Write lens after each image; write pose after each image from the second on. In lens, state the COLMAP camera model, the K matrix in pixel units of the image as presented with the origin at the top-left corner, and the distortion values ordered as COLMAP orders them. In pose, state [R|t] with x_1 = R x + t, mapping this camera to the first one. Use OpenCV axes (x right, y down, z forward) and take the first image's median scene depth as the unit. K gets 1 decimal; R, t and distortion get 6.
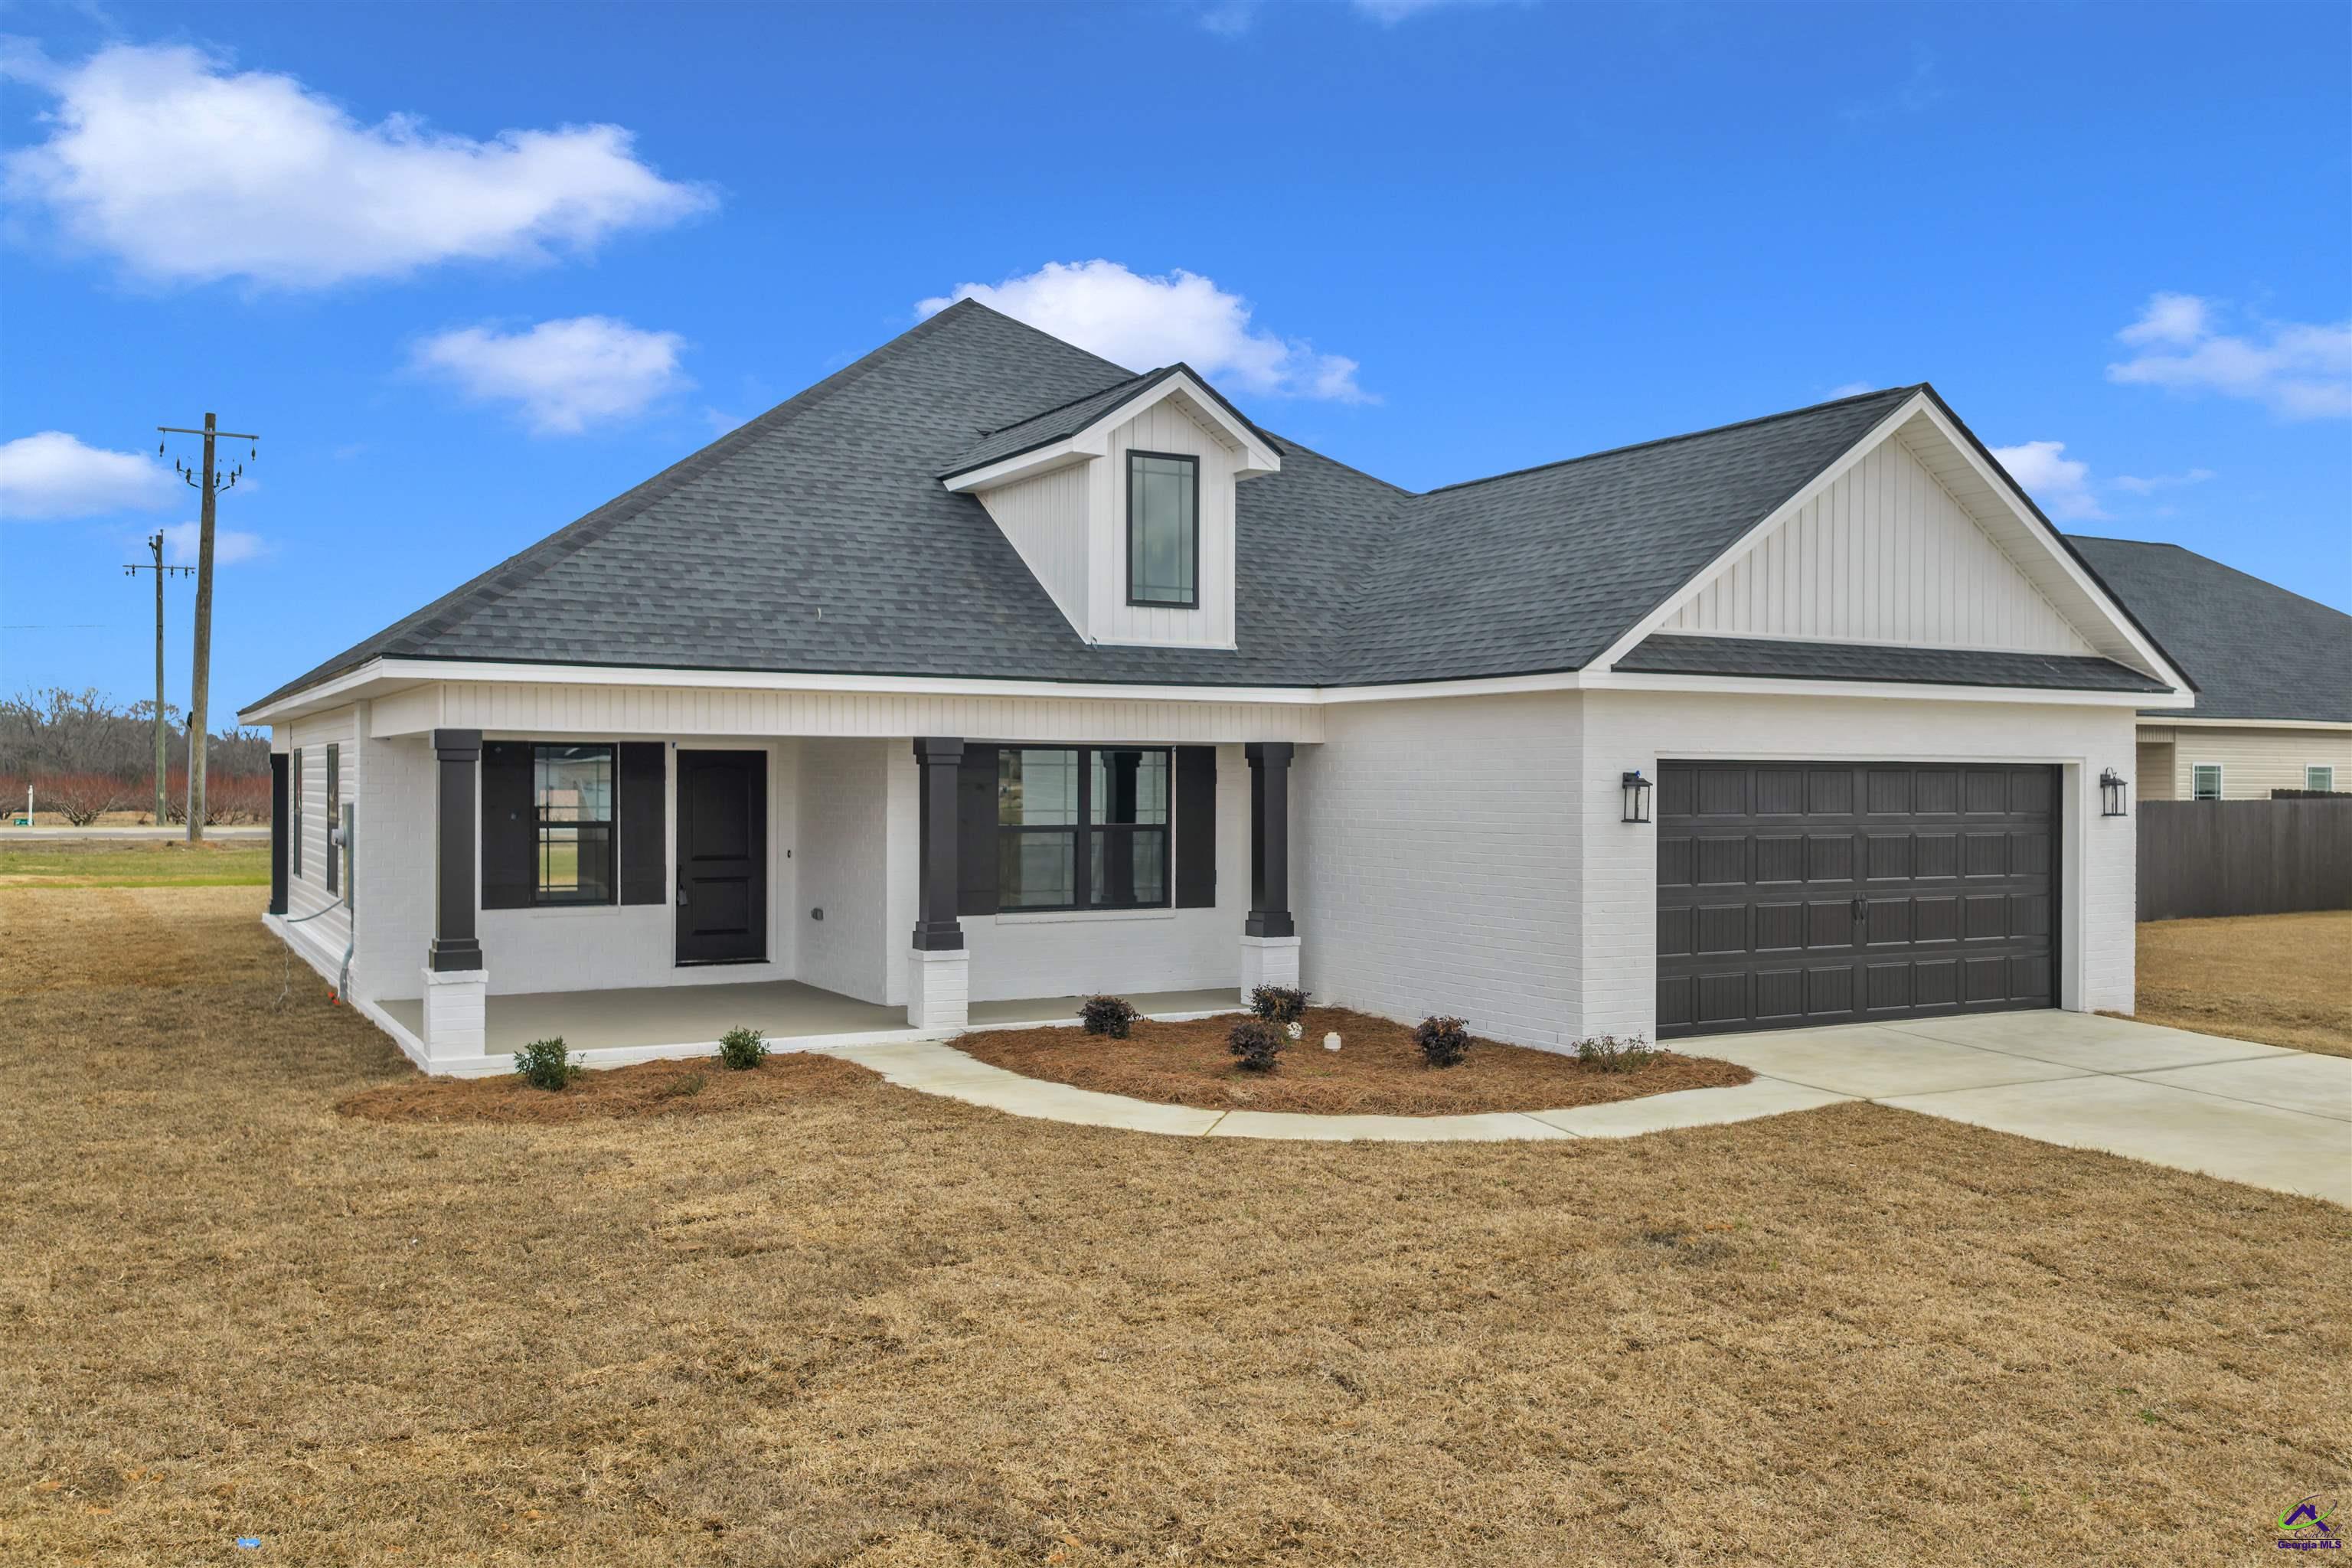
lens RADIAL K [[1940.8, 0, 1178.6], [0, 1940.8, 784.5], [0, 0, 1]] dist [0.005968, -0.017982]
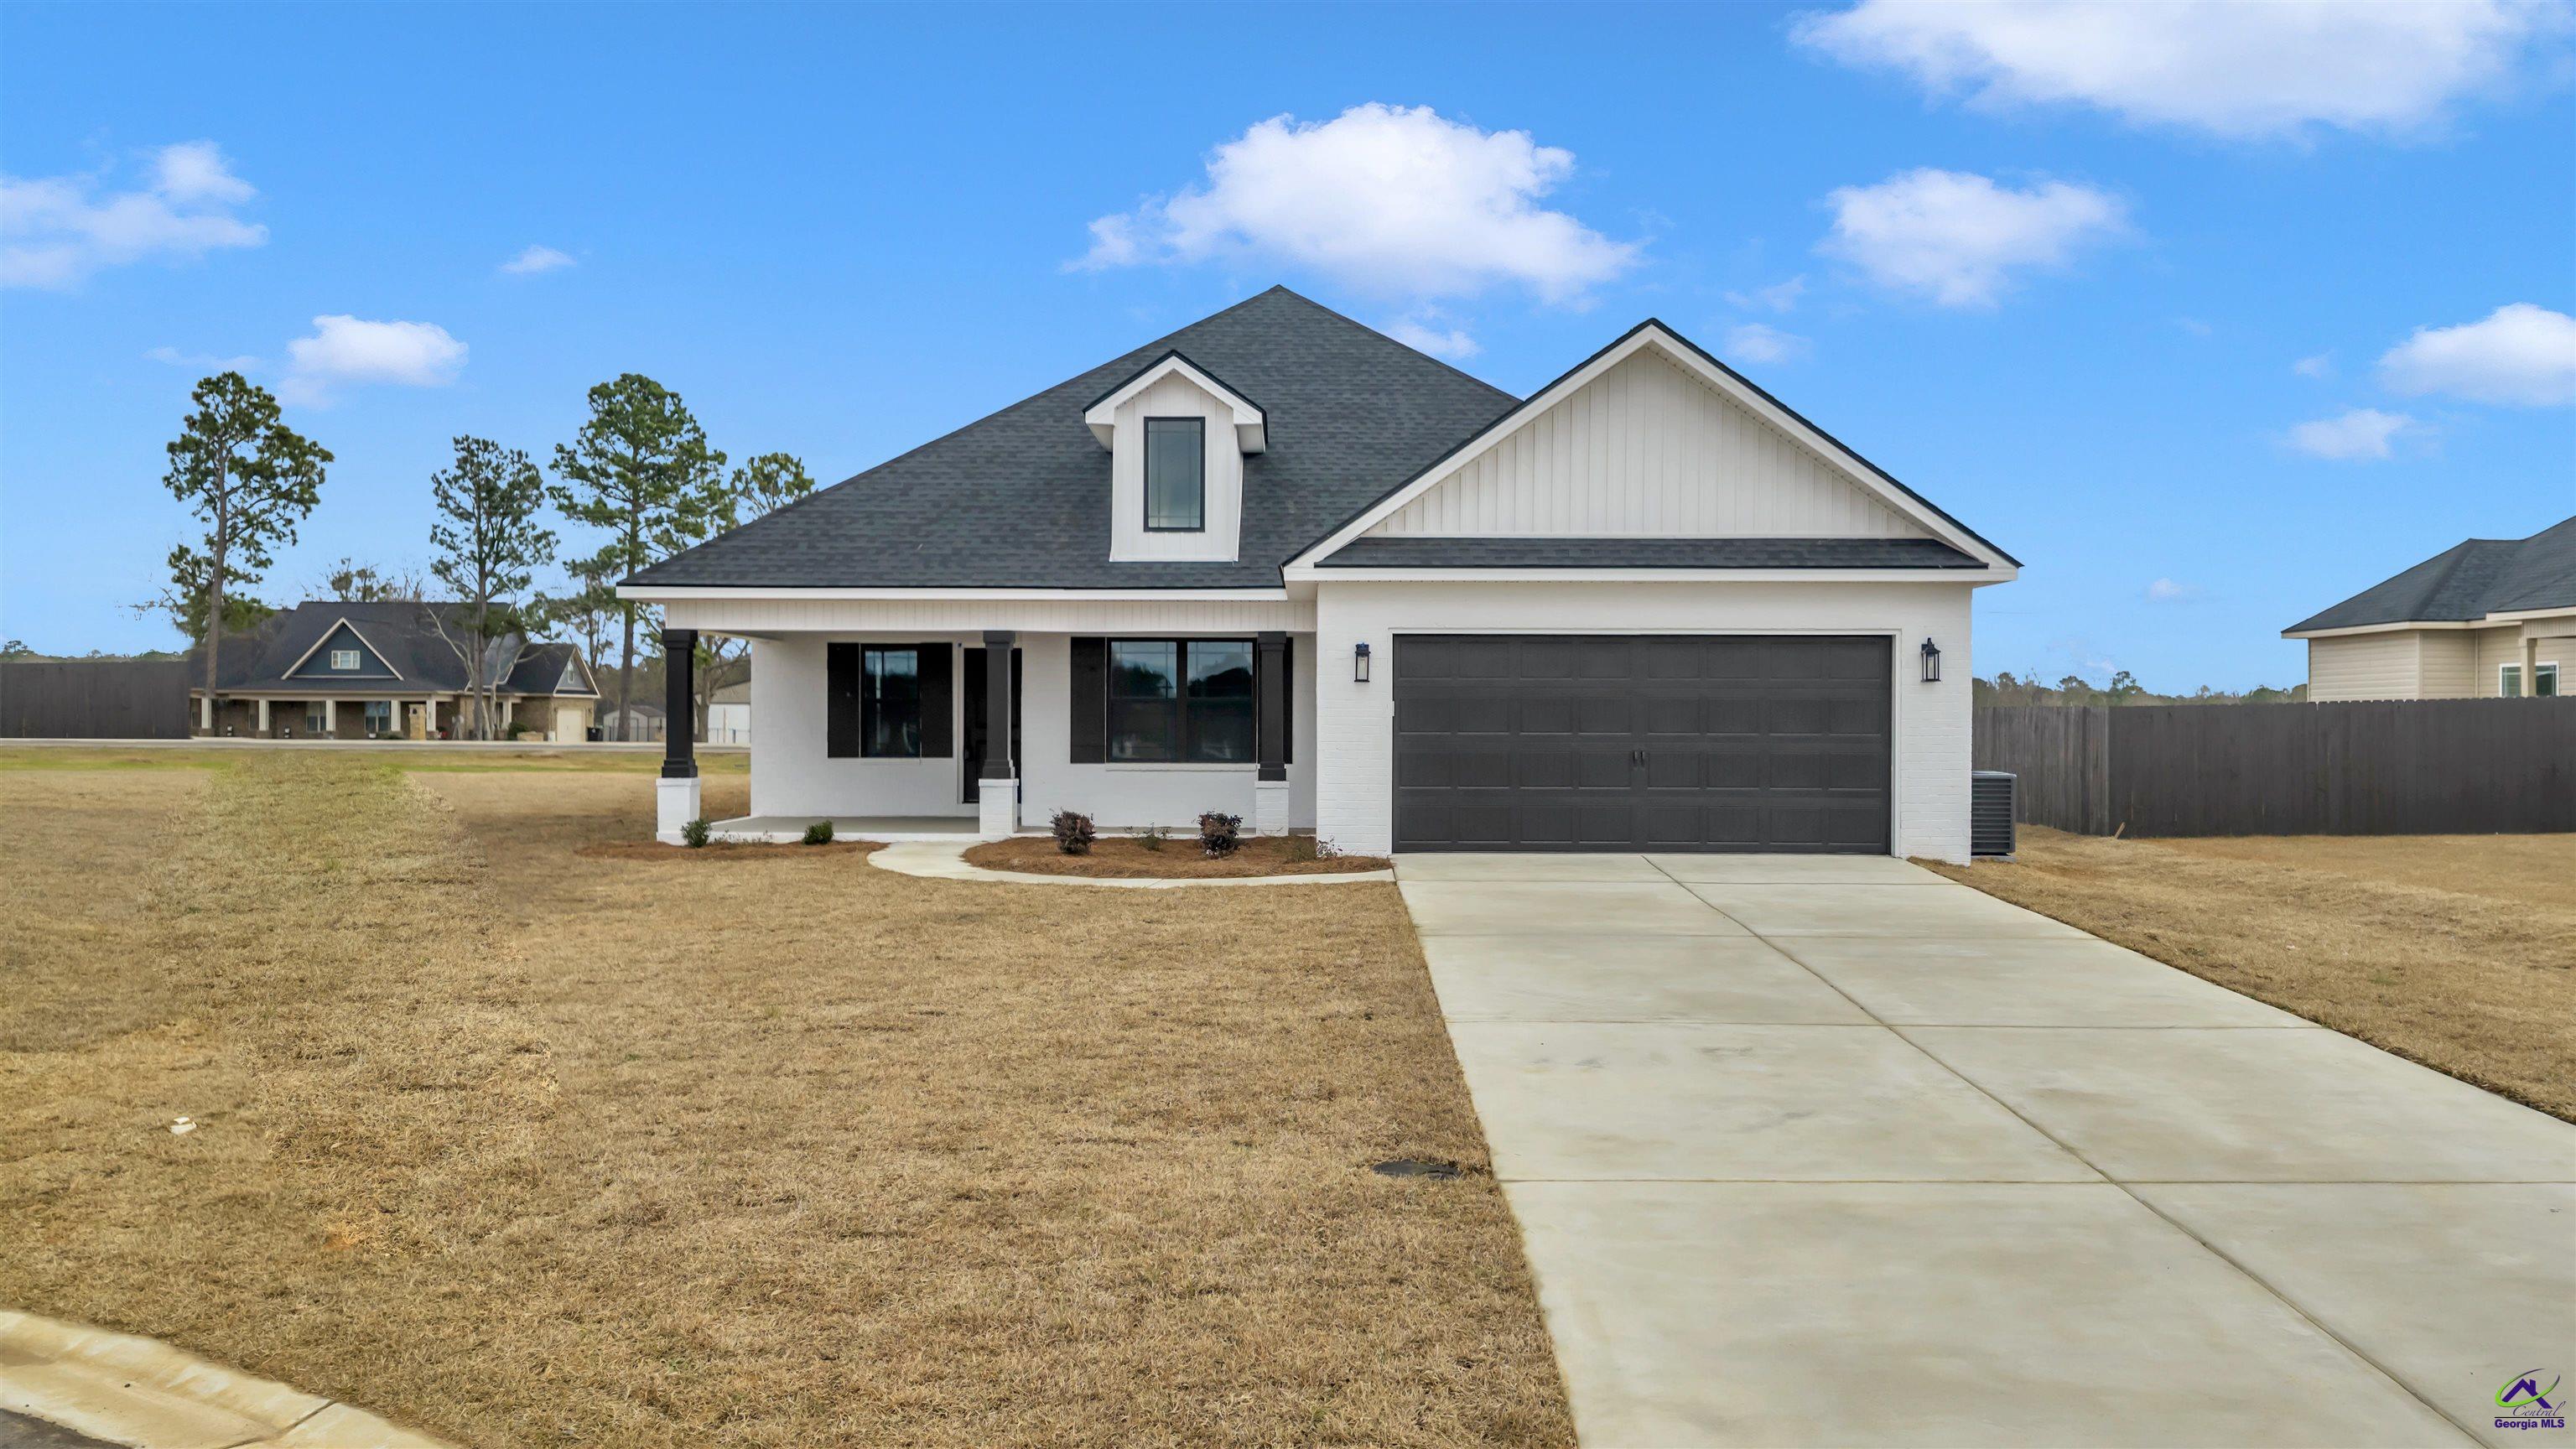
lens RADIAL K [[2126.3, 0, 1286.0], [0, 2126.3, 724.0], [0, 0, 1]] dist [0.004752, 0.006972]
pose [[0.868170, -0.000951, -0.496266, 0.785059], [-0.000593, 0.999995, -0.002953, 0.045628], [0.496266, 0.002858, 0.868166, -0.238024]]
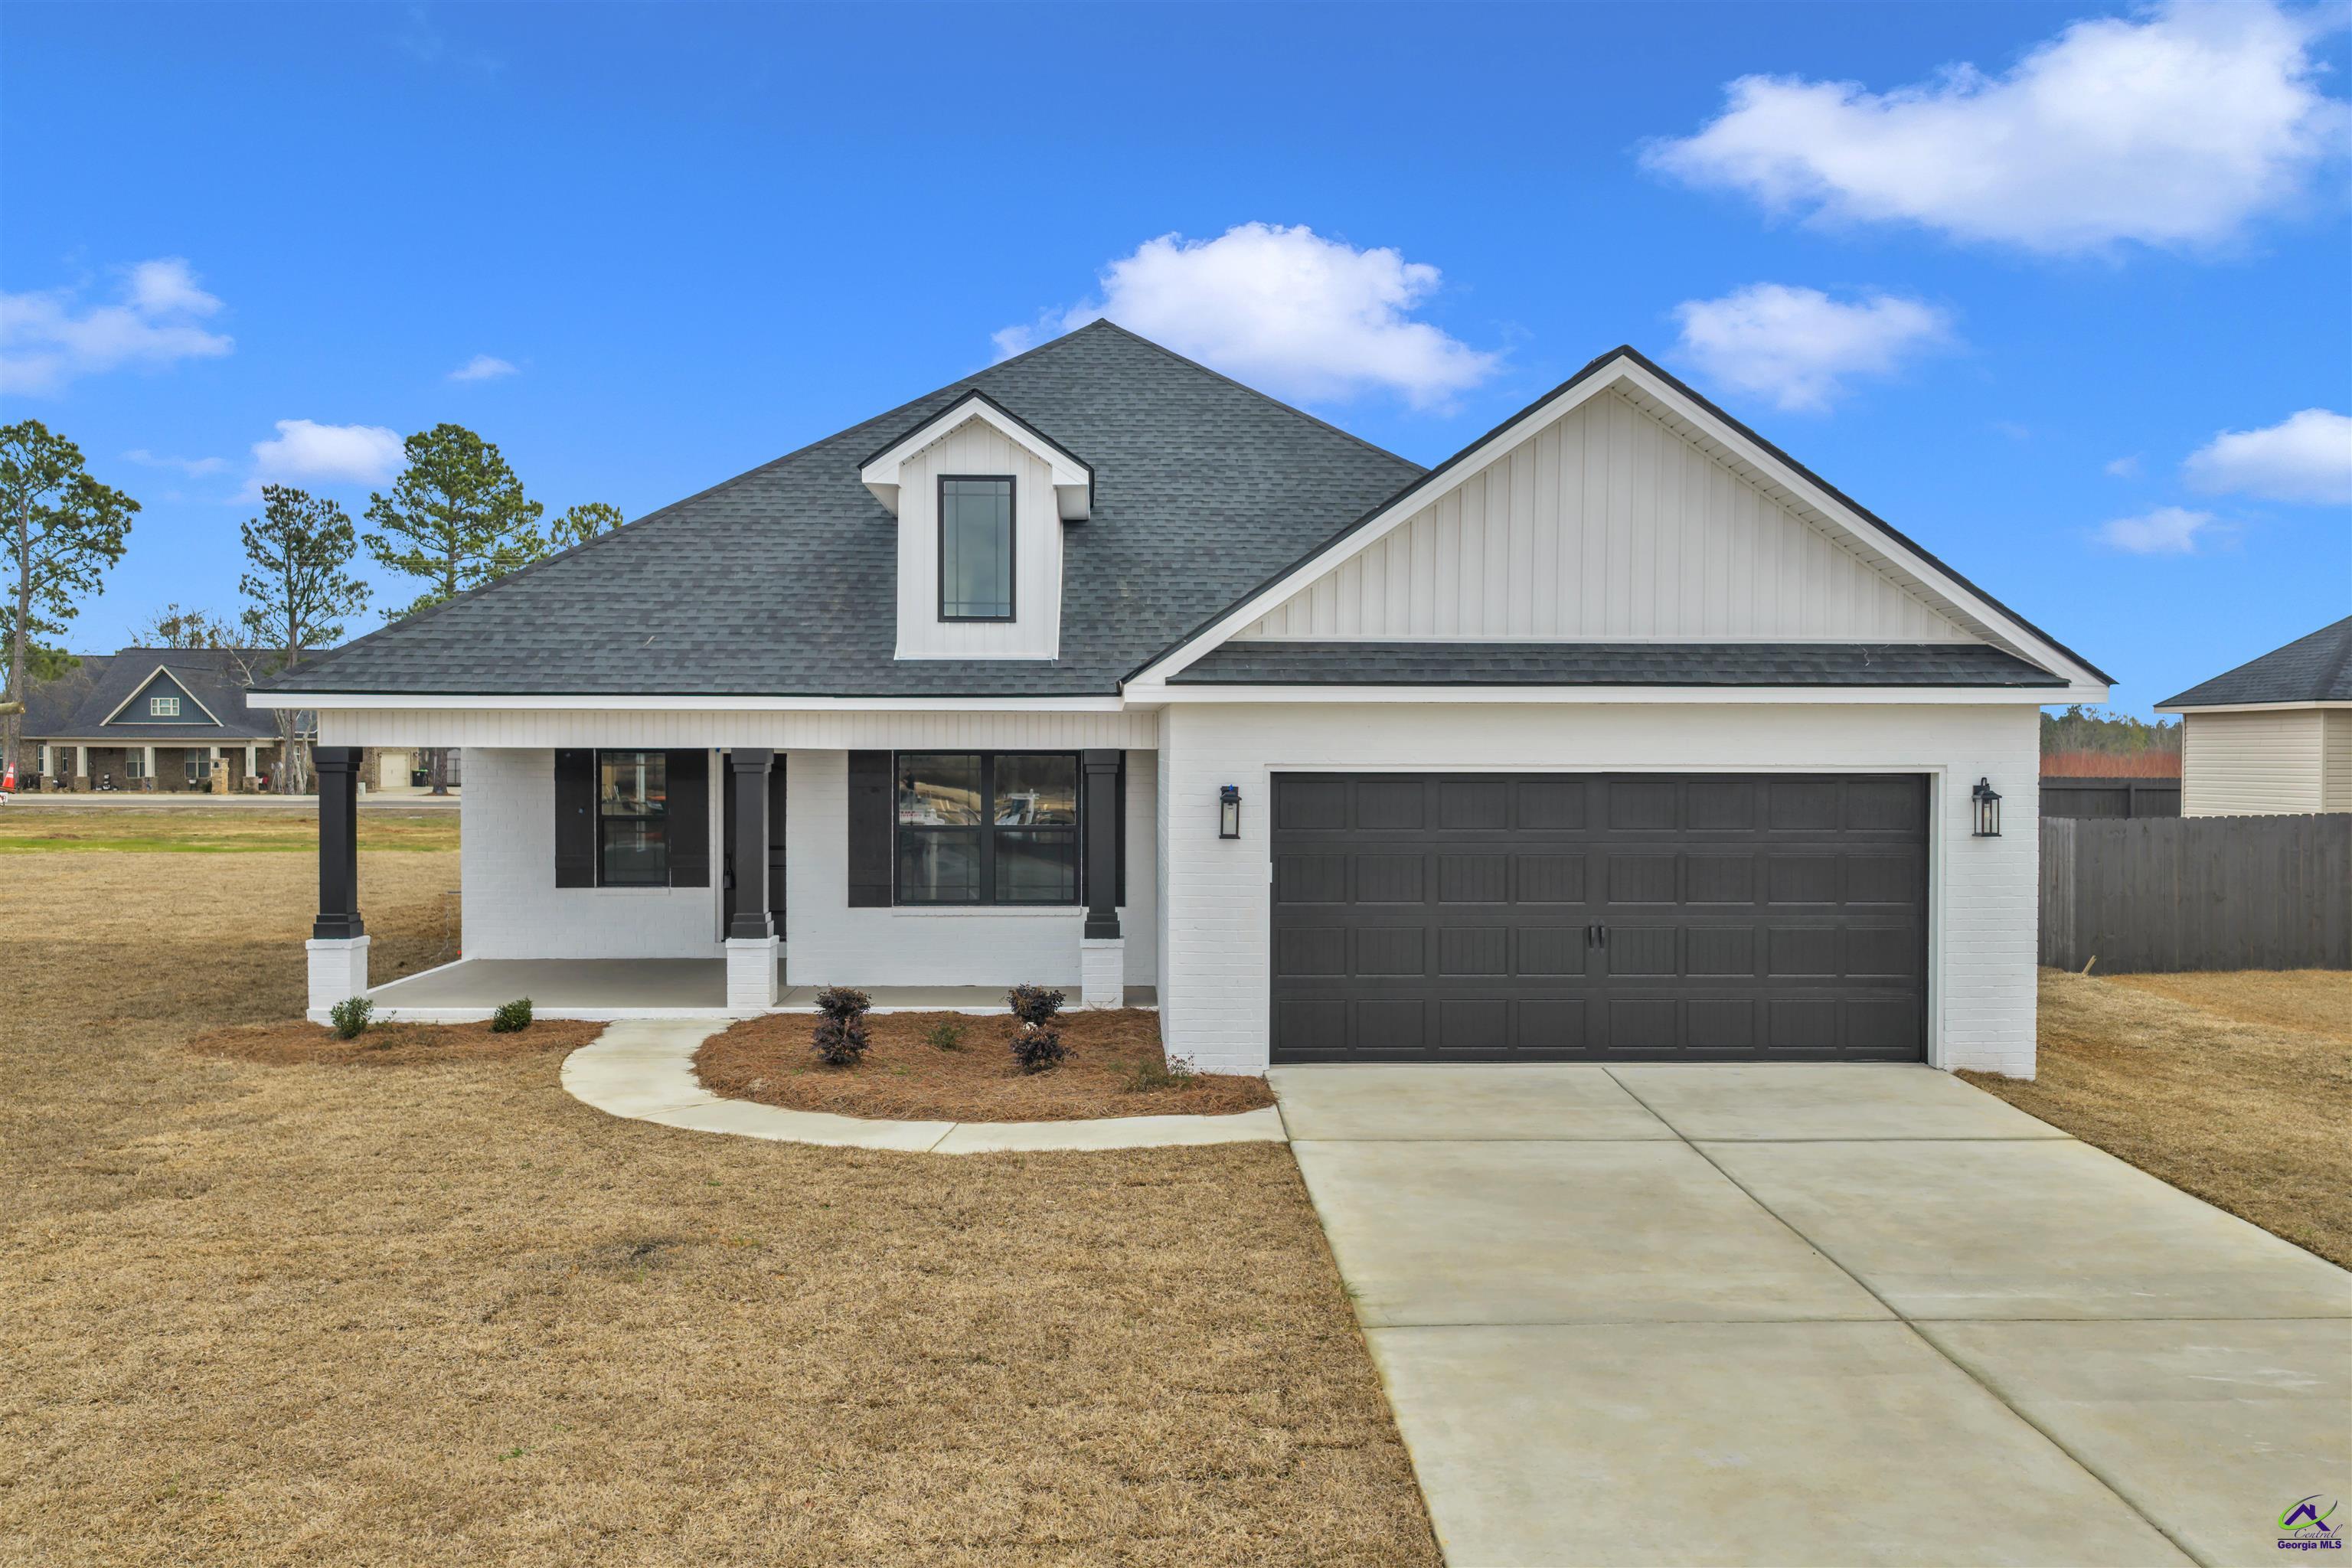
lens RADIAL K [[1940.8, 0, 1182.6], [0, 1940.8, 782.0], [0, 0, 1]] dist [0.005968, -0.017982]
pose [[0.890211, 0.005476, -0.455515, 0.568991], [0.000470, 0.999916, 0.012939, -0.018022], [0.455548, -0.011732, 0.890134, 0.110709]]
